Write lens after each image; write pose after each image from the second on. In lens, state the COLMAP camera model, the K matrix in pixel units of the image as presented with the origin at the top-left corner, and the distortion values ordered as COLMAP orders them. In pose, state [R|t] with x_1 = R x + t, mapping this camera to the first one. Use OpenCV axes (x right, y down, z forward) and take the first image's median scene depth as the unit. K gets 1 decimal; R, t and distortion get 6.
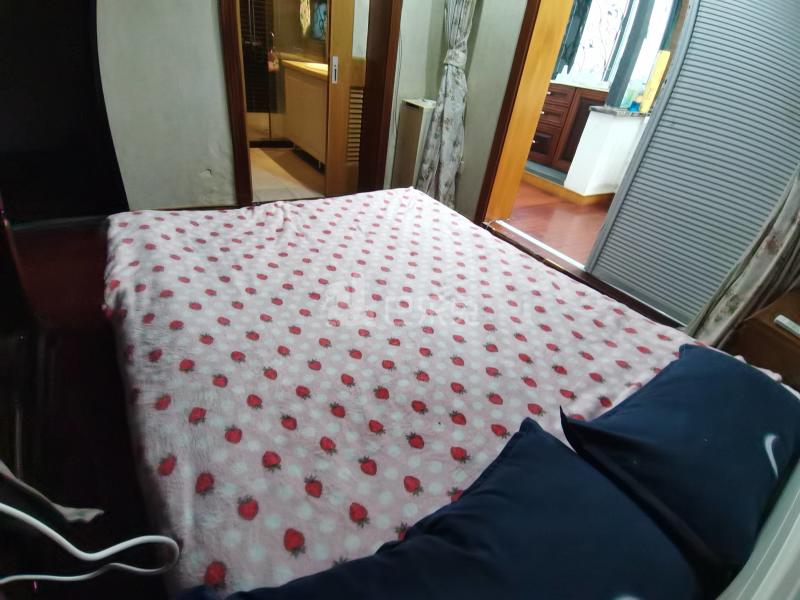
lens RADIAL K [[408.9, 0, 402.2], [0, 408.9, 294.2], [0, 0, 1]] dist [0.023587, -0.000524]
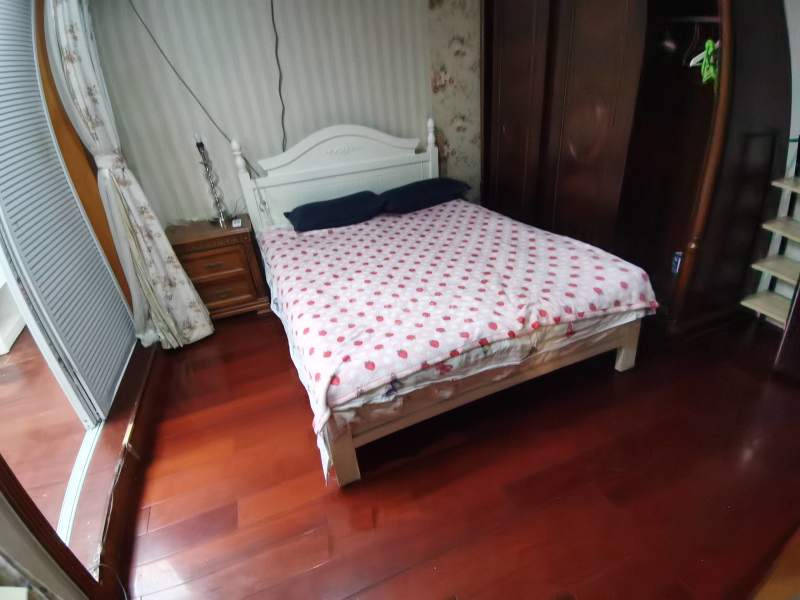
lens RADIAL K [[408.9, 0, 402.2], [0, 408.9, 294.2], [0, 0, 1]] dist [0.023587, -0.000524]
pose [[-0.982518, -0.120181, 0.142176, -0.150780], [0.063196, 0.503046, 0.861946, -0.918971], [-0.175111, 0.855863, -0.486657, 1.323866]]
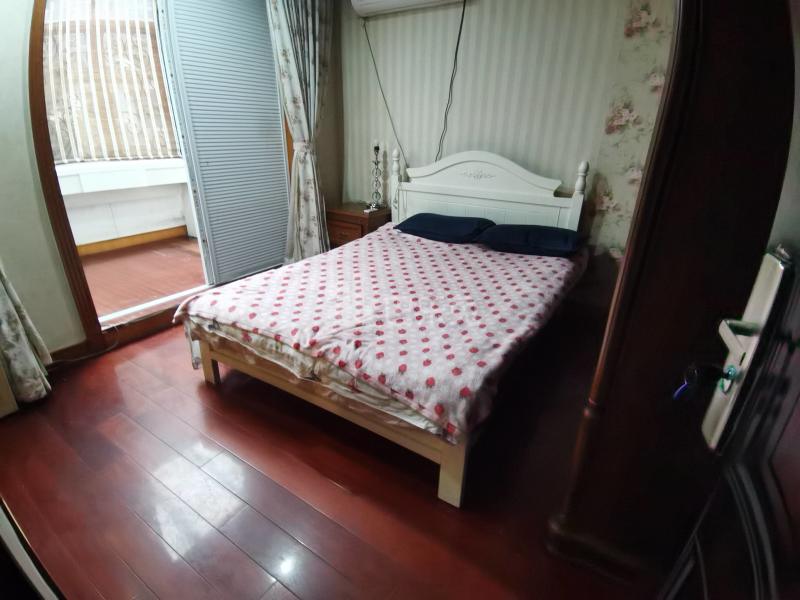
lens RADIAL K [[408.9, 0, 402.2], [0, 408.9, 294.2], [0, 0, 1]] dist [0.023587, -0.000524]
pose [[-0.412212, -0.473134, 0.778605, -0.919354], [0.419500, 0.660047, 0.623184, -0.700398], [-0.808765, 0.583508, -0.073600, 0.813120]]
